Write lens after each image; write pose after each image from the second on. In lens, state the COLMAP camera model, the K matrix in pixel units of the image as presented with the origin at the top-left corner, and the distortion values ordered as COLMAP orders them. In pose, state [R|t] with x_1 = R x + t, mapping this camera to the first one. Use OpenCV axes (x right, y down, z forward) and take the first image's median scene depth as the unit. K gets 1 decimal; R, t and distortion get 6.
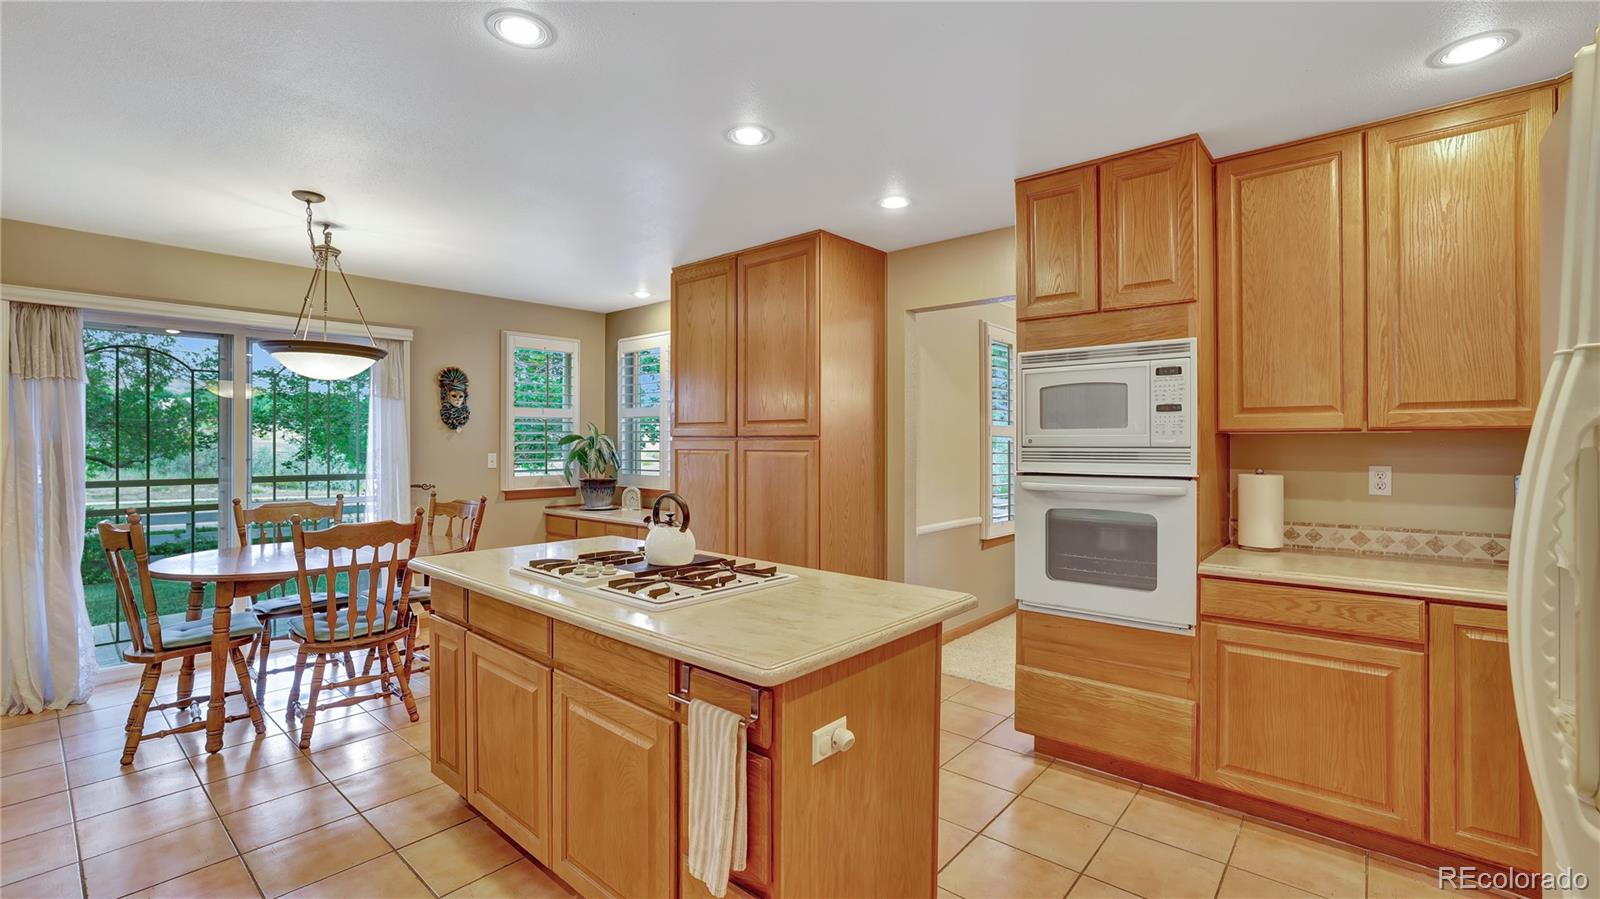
lens RADIAL K [[688.7, 0, 793.2], [0, 688.7, 450.9], [0, 0, 1]] dist [-0.024429, 0.002488]
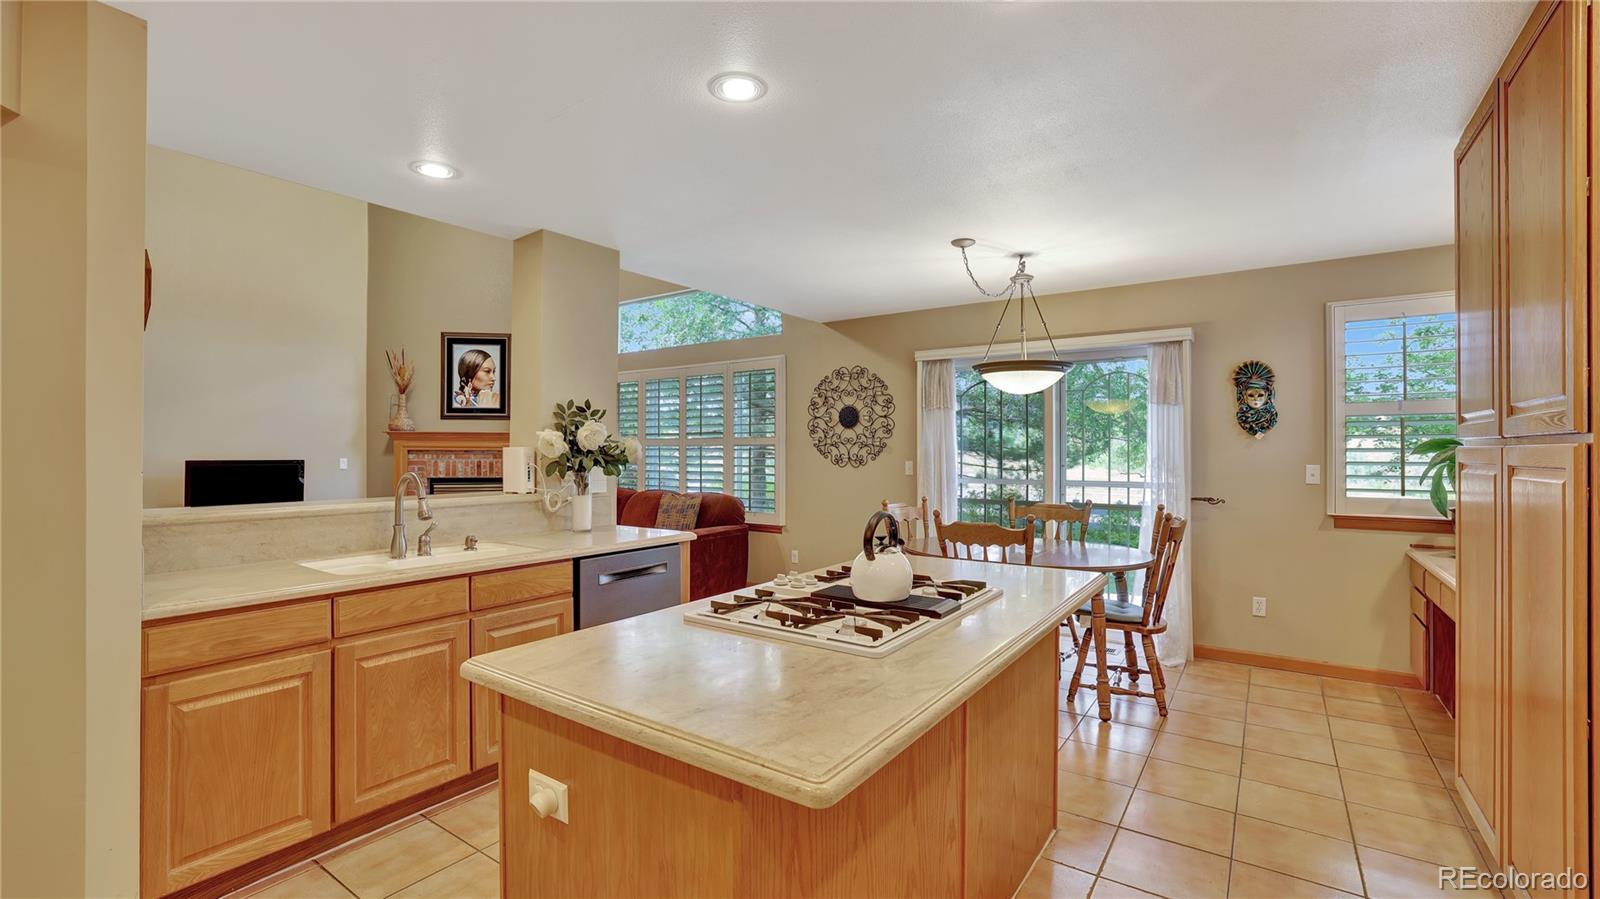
lens RADIAL K [[688.7, 0, 794.2], [0, 688.7, 442.8], [0, 0, 1]] dist [-0.024429, 0.002488]
pose [[0.102097, -0.010962, -0.994714, 0.379547], [-0.015629, 0.999798, -0.012622, -0.003985], [0.994652, 0.016835, 0.101905, 0.496178]]
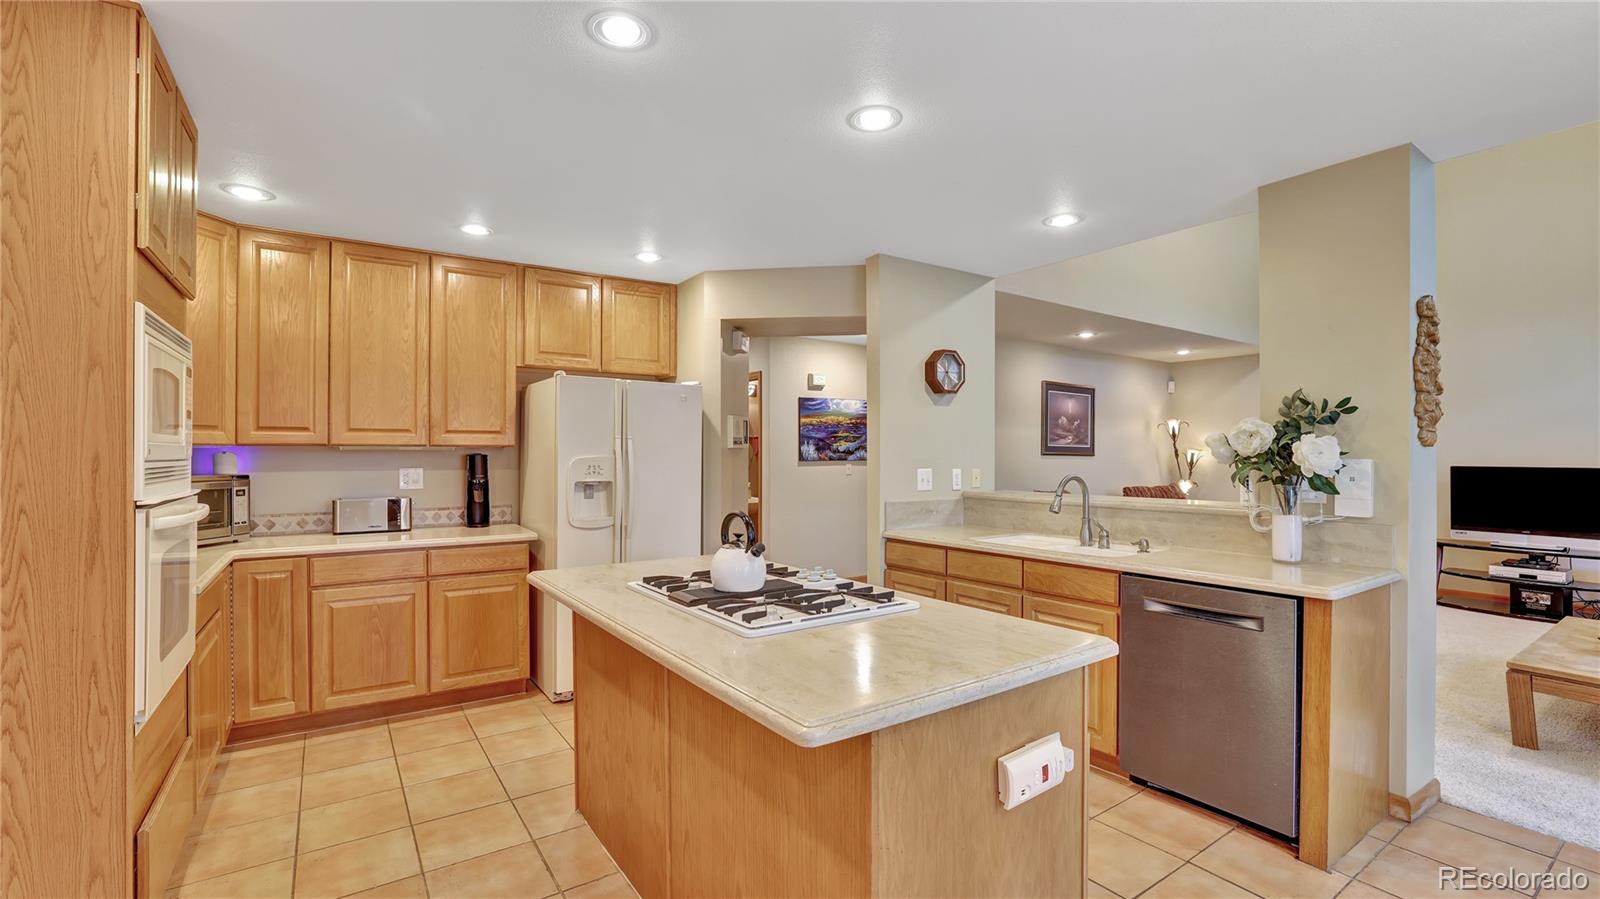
lens RADIAL K [[688.7, 0, 809.1], [0, 688.7, 435.6], [0, 0, 1]] dist [-0.024429, 0.002488]
pose [[-0.968738, 0.010062, 0.247881, -0.315241], [0.006014, 0.999836, -0.017085, -0.012821], [-0.248012, -0.015060, -0.968640, 1.141288]]
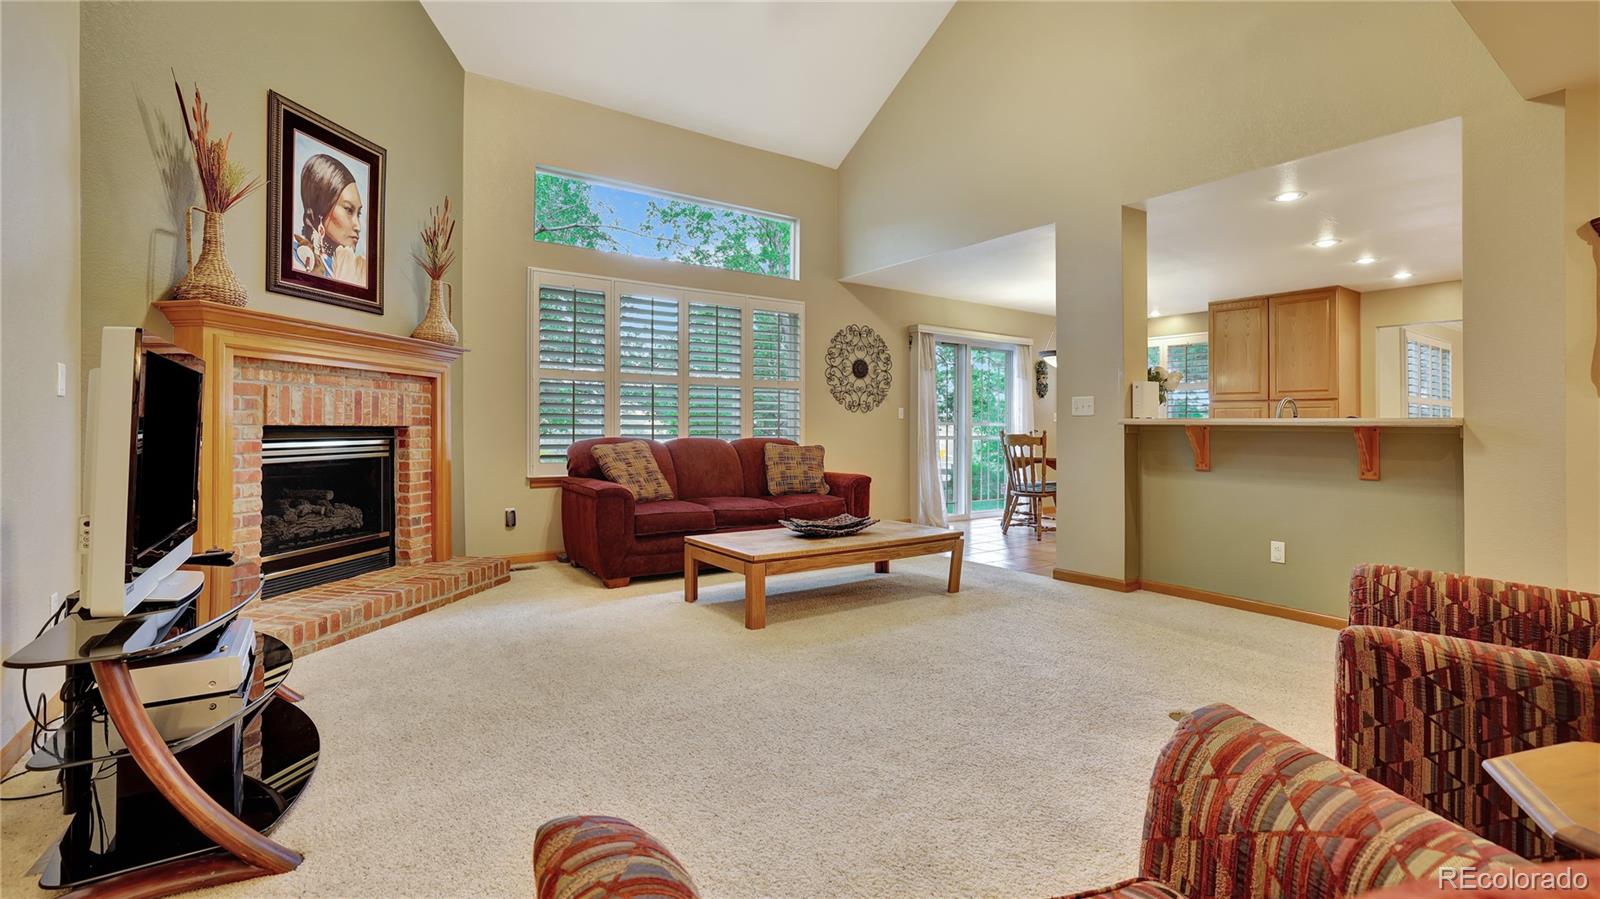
lens RADIAL K [[735.6, 0, 812.7], [0, 735.6, 422.8], [0, 0, 1]] dist [0.000788, 0.000062]
pose [[0.976909, 0.009965, -0.213426, -0.910286], [-0.014300, 0.999721, -0.018779, 0.098983], [0.213179, 0.021397, 0.976779, -1.188357]]
